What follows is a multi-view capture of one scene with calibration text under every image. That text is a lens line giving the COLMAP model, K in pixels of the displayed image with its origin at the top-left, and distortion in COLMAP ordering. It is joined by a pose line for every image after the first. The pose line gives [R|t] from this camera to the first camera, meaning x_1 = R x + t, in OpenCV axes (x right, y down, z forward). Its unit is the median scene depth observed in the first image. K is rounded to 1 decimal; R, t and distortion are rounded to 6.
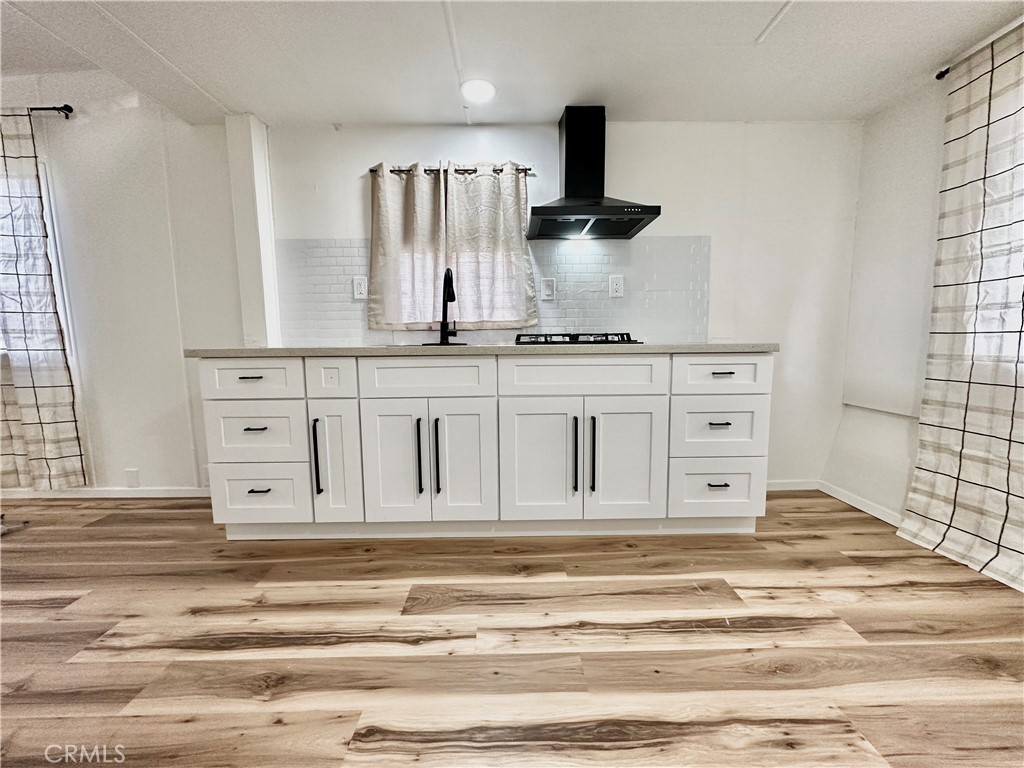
lens RADIAL K [[406.3, 0, 512.0], [0, 406.3, 384.0], [0, 0, 1]] dist [-0.000293, -0.000095]
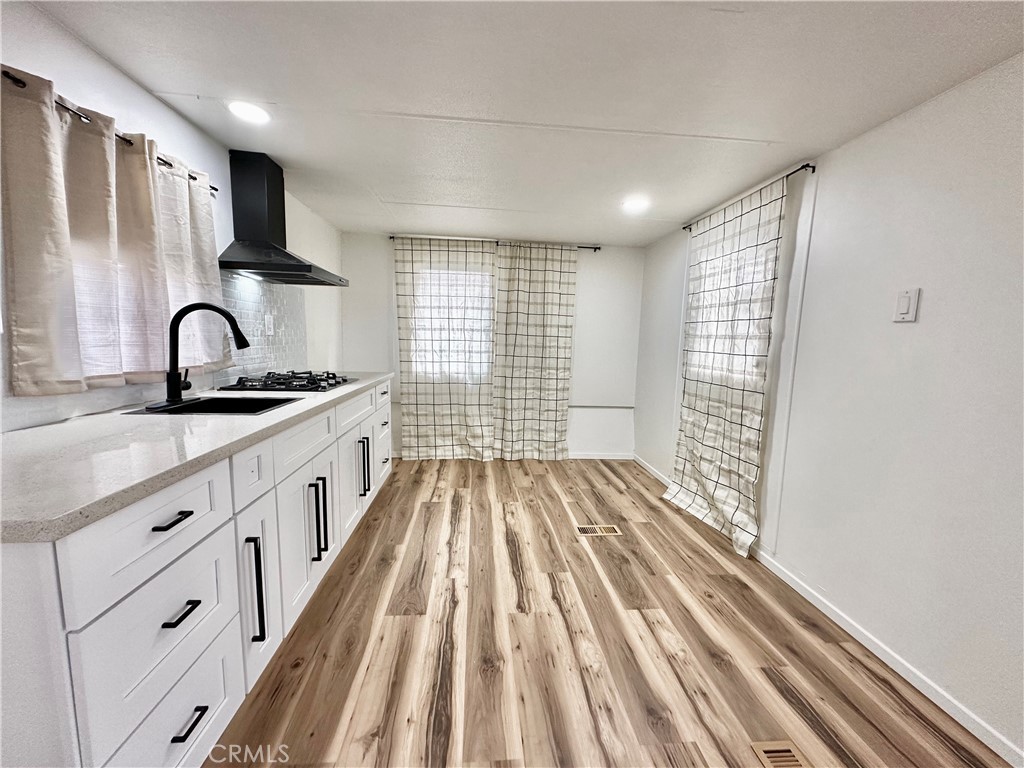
lens RADIAL K [[405.3, 0, 512.0], [0, 405.3, 384.0], [0, 0, 1]] dist [-0.000398, -0.000010]
pose [[-0.072012, -0.107933, 0.991547, -1.162307], [0.078891, 0.990397, 0.113537, -0.211155], [-0.994279, 0.086400, -0.062805, 0.591659]]
